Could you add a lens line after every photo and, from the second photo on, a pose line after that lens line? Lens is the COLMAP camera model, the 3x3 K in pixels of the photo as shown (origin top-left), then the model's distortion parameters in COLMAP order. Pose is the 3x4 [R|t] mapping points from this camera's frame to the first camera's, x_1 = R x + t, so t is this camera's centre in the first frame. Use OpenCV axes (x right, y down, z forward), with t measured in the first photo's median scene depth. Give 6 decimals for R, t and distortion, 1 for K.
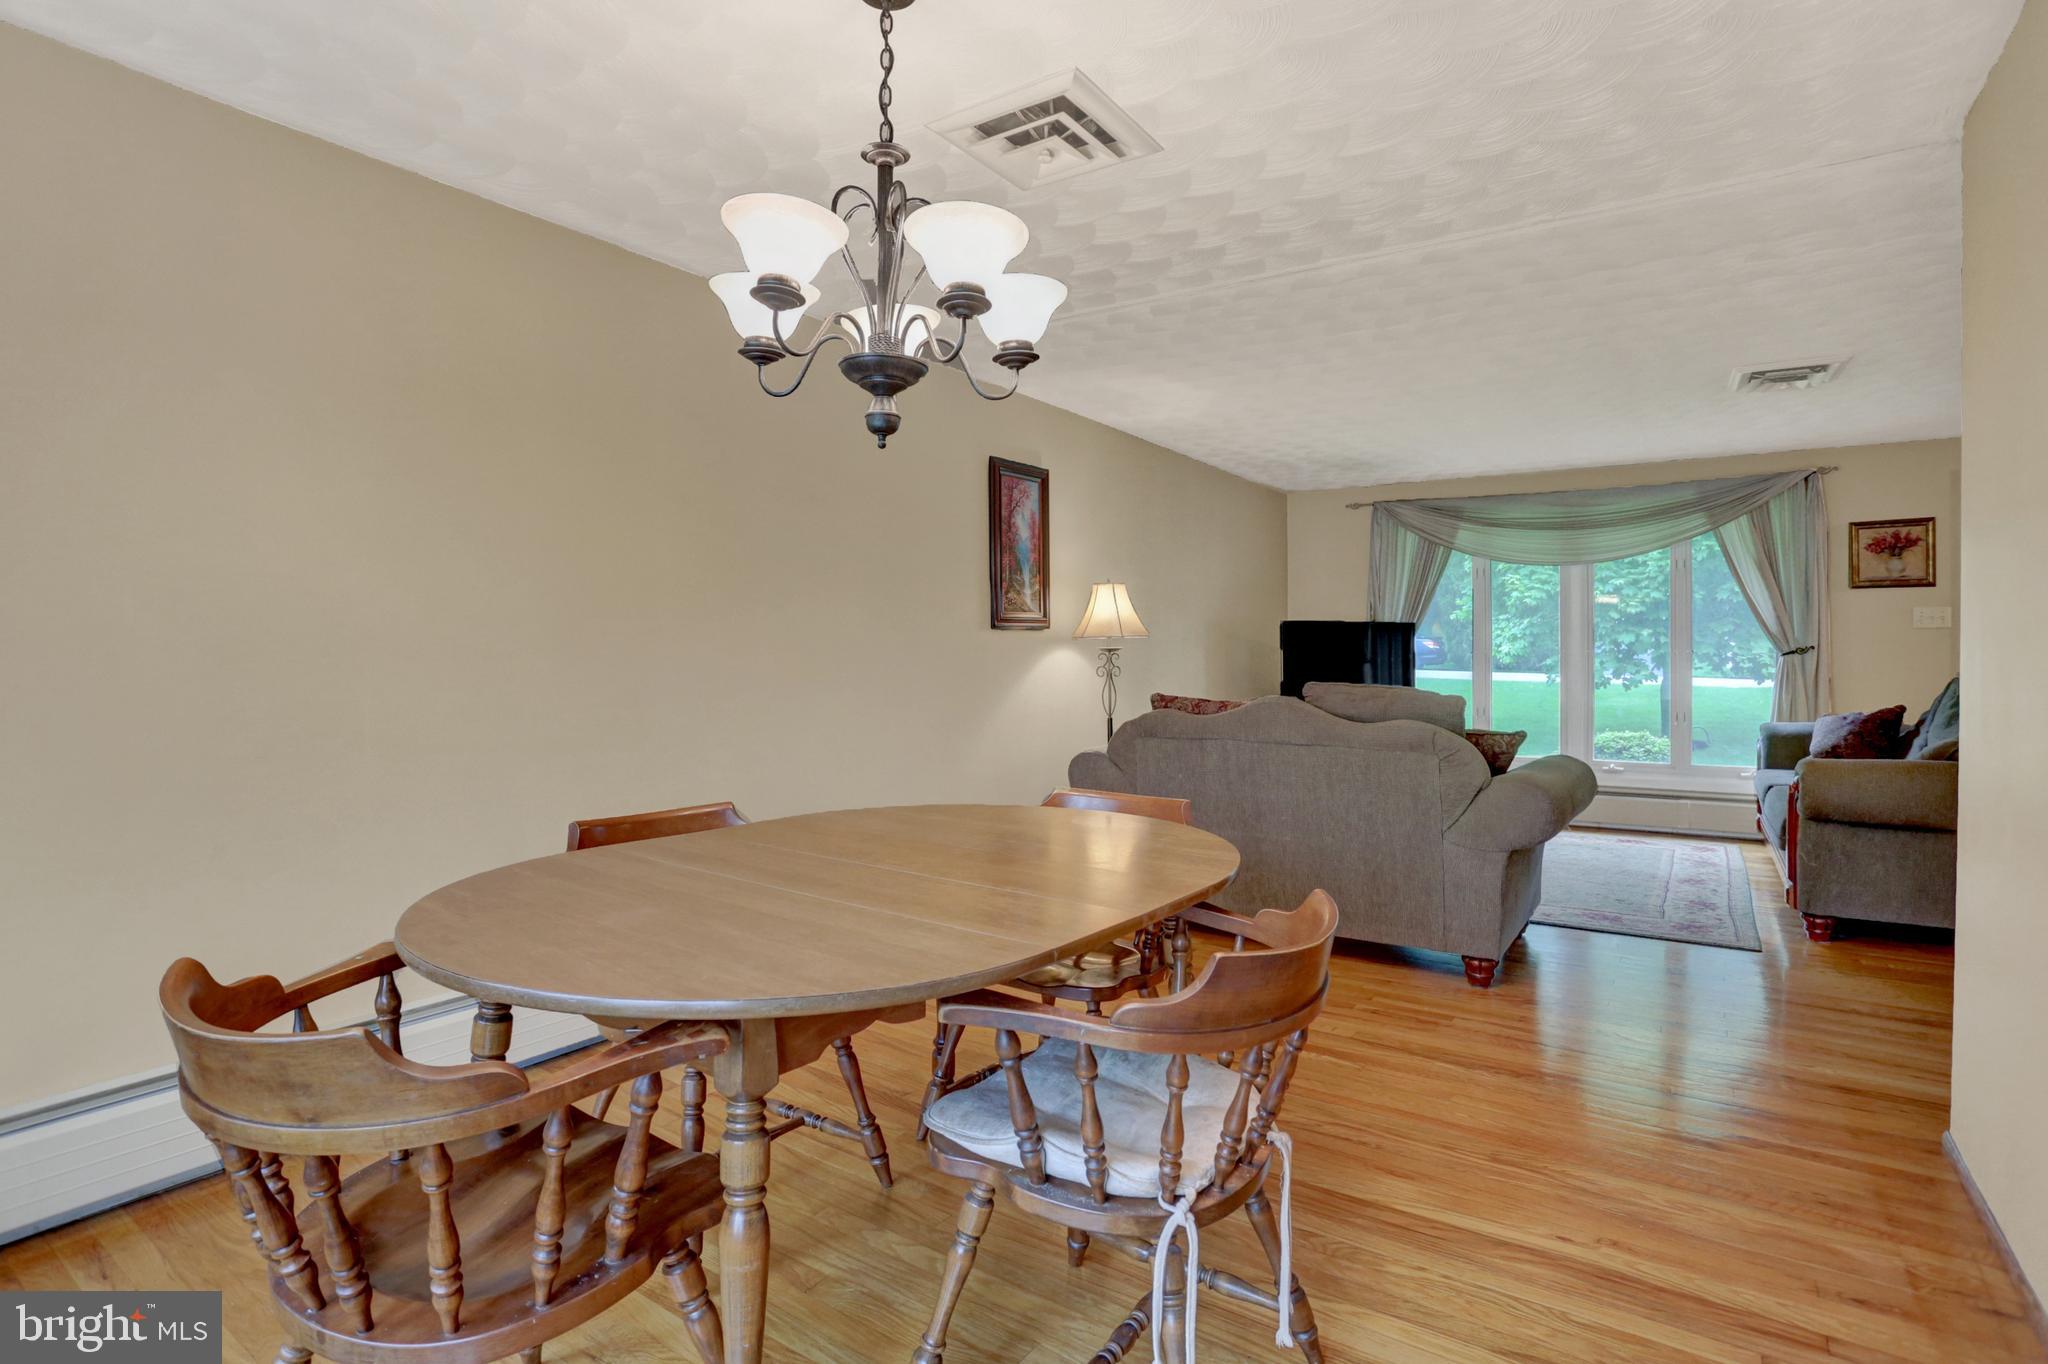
lens RADIAL K [[1002.5, 0, 1002.5], [0, 1002.5, 674.6], [0, 0, 1]] dist [-0.068232, 0.029714]
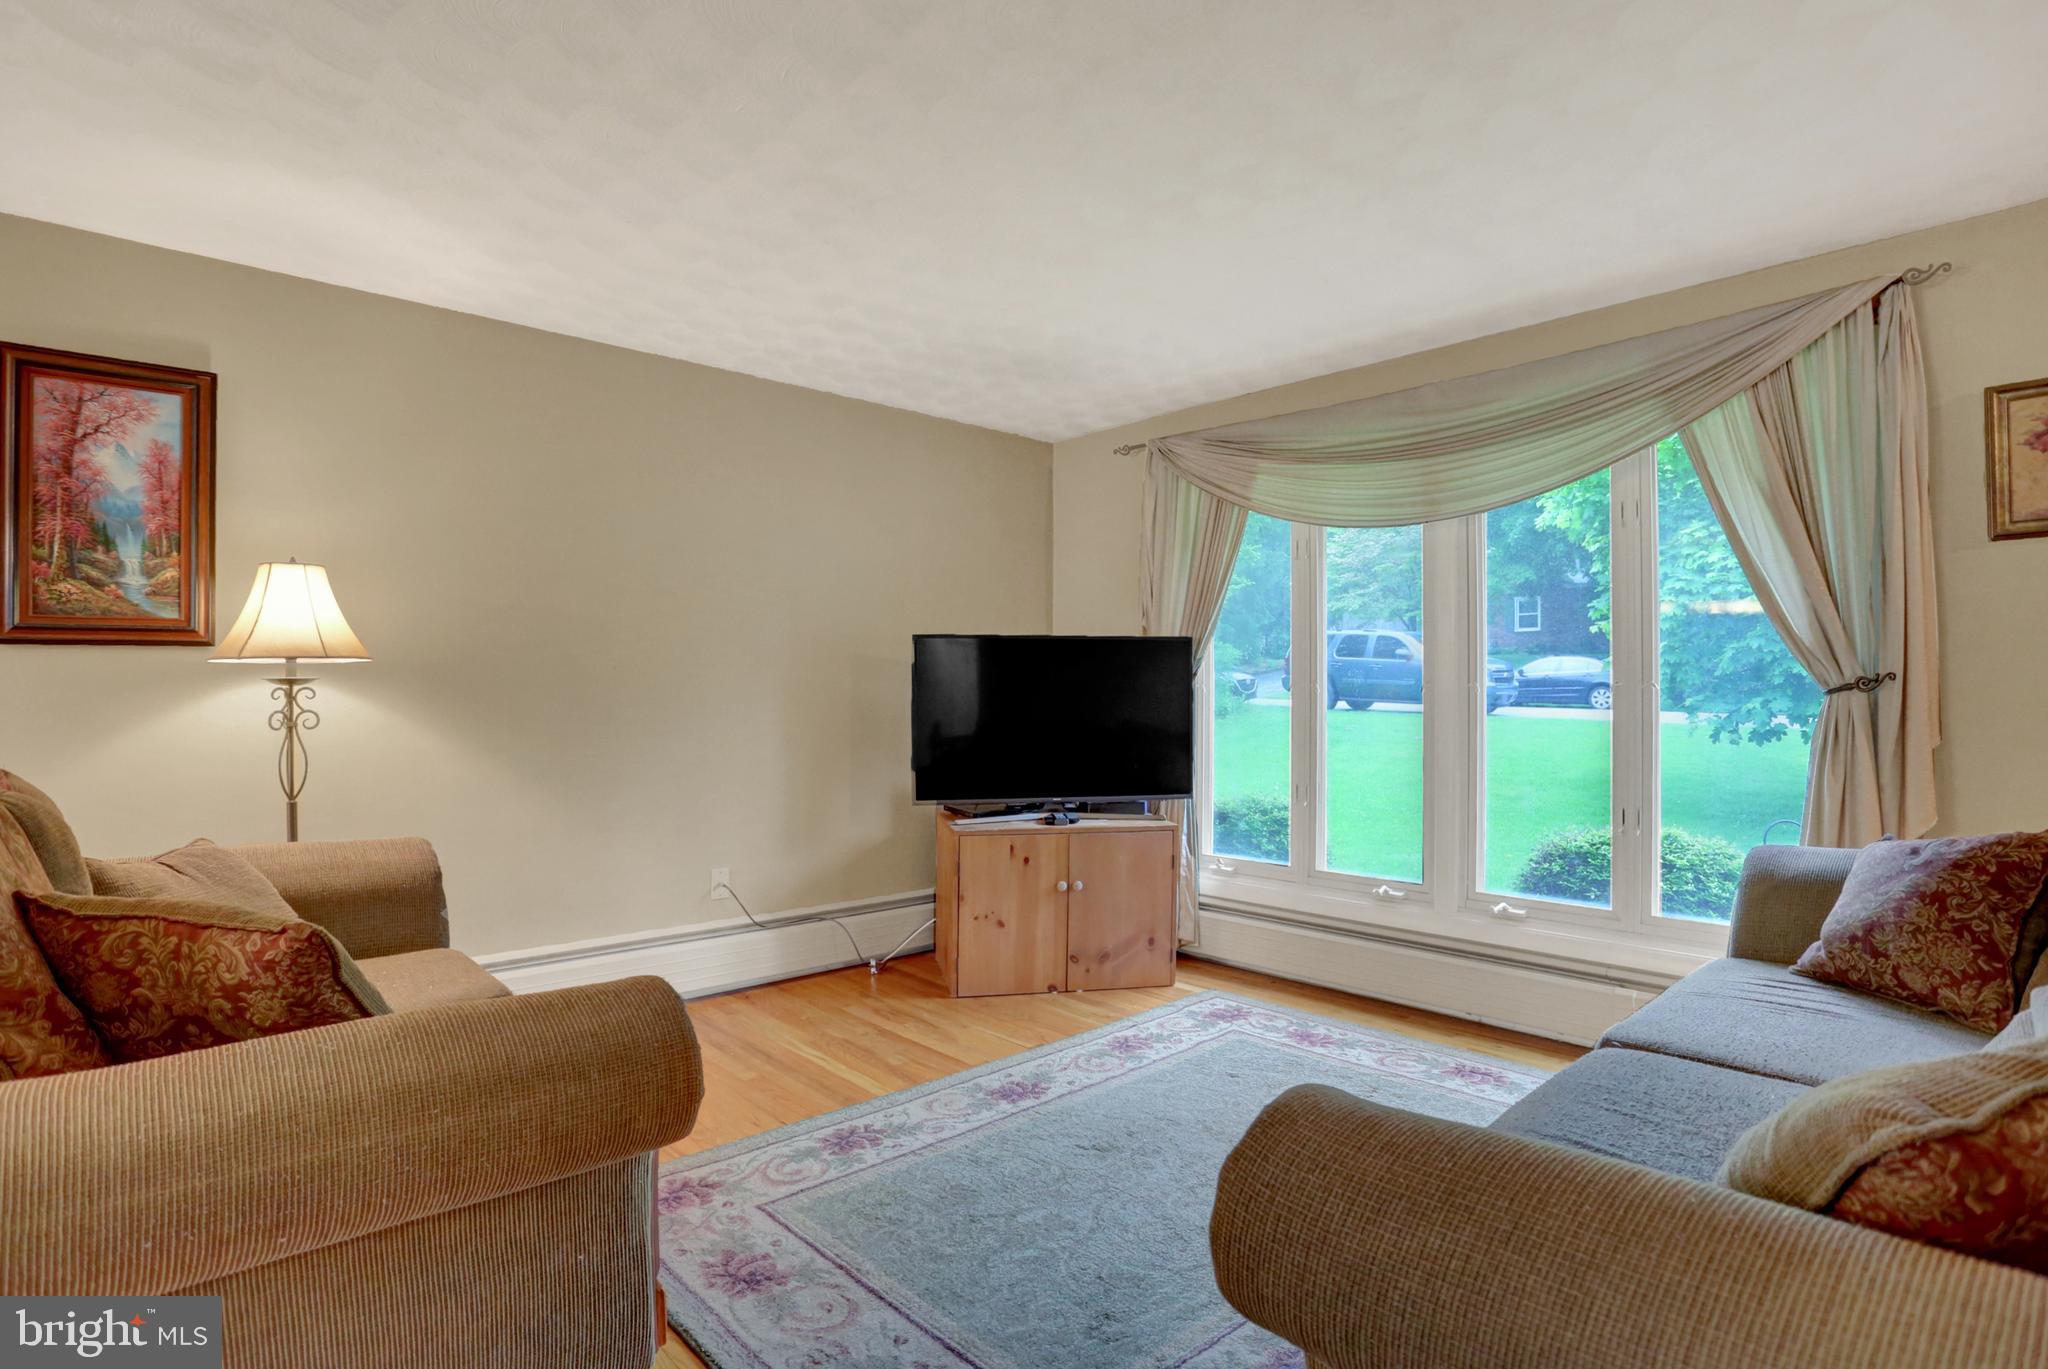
lens RADIAL K [[1015.4, 0, 1012.3], [0, 1015.4, 695.2], [0, 0, 1]] dist [-0.094463, 0.038132]
pose [[0.974959, 0.001784, -0.222376, 0.510730], [-0.006738, 0.999746, -0.021522, -0.006625], [0.222281, 0.022482, 0.974723, 0.456187]]
